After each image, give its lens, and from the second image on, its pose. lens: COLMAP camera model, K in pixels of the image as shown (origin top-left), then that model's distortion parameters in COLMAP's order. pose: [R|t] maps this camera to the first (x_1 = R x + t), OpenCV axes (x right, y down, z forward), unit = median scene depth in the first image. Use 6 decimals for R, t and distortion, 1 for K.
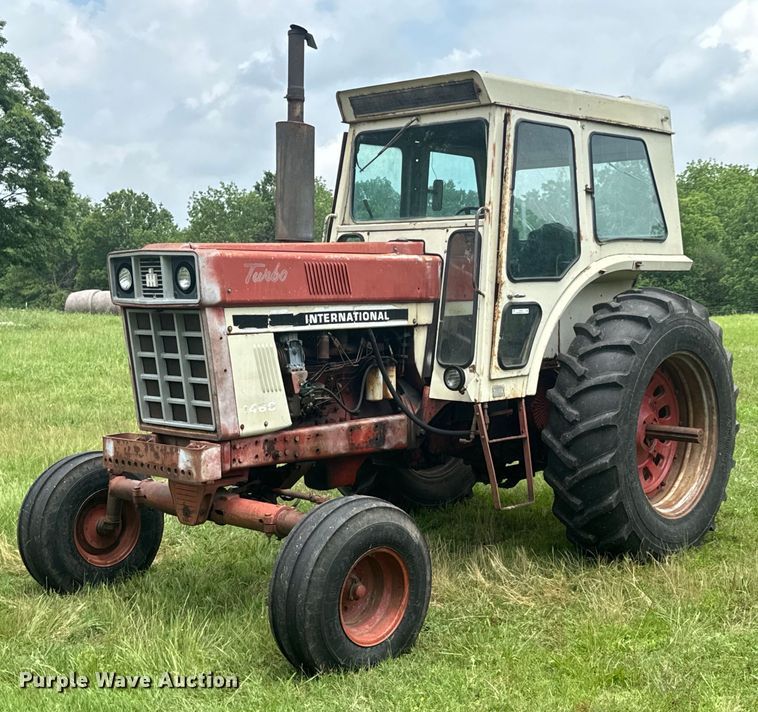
lens RADIAL K [[1138.0, 0, 379.0], [0, 1138.0, 356.0], [0, 0, 1]] dist [0.147438, -0.022572]
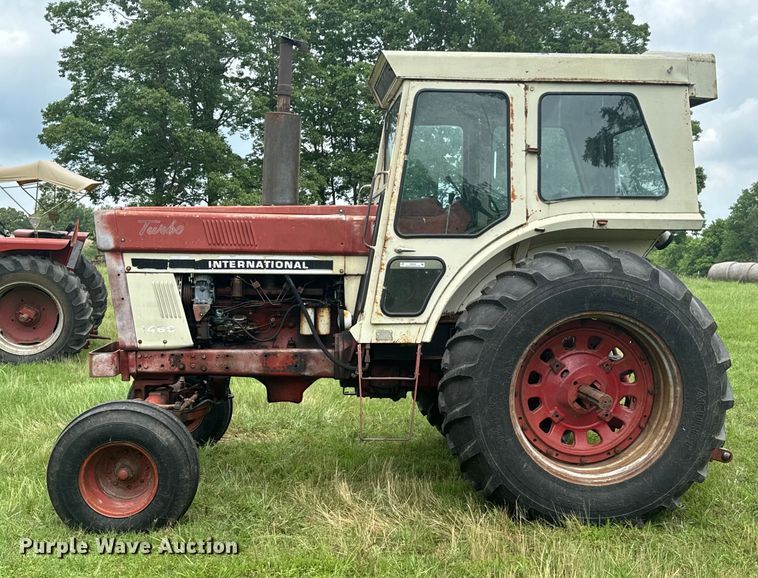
lens RADIAL K [[831.6, 0, 377.6], [0, 831.6, 305.1], [0, 0, 1]] dist [0.130159, -0.016592]
pose [[0.737785, 0.052504, -0.672991, 0.676354], [-0.057902, 0.998218, 0.014401, -0.010375], [0.672548, 0.028343, 0.739511, 0.406408]]
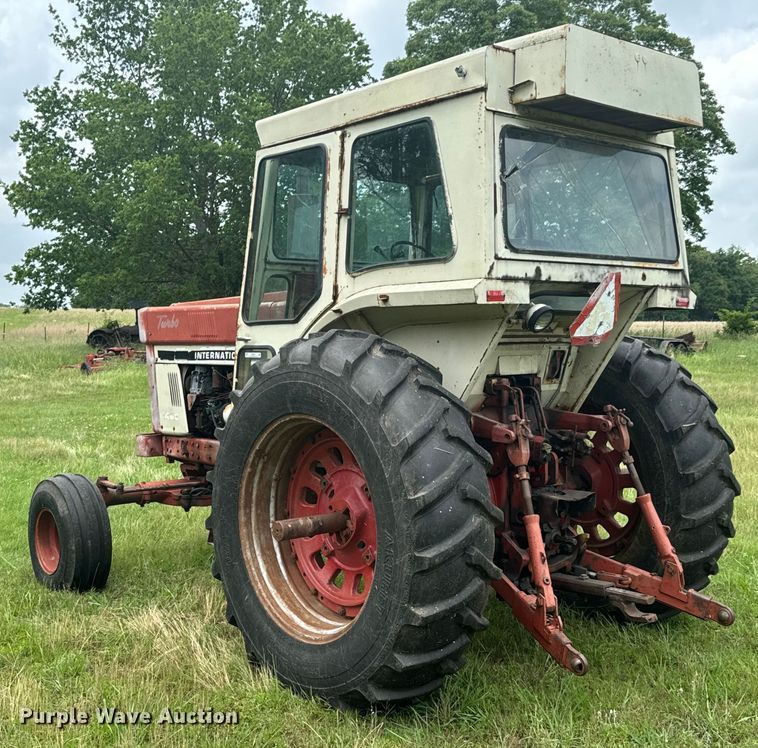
lens RADIAL K [[1015.6, 0, 379.0], [0, 1015.6, 374.0], [0, 0, 1]] dist [0.148047, 0.008851]
pose [[-0.109297, 0.034436, -0.993412, 1.031619], [-0.061774, 0.997233, 0.041364, -0.069206], [0.992088, 0.065888, -0.106867, 1.266543]]
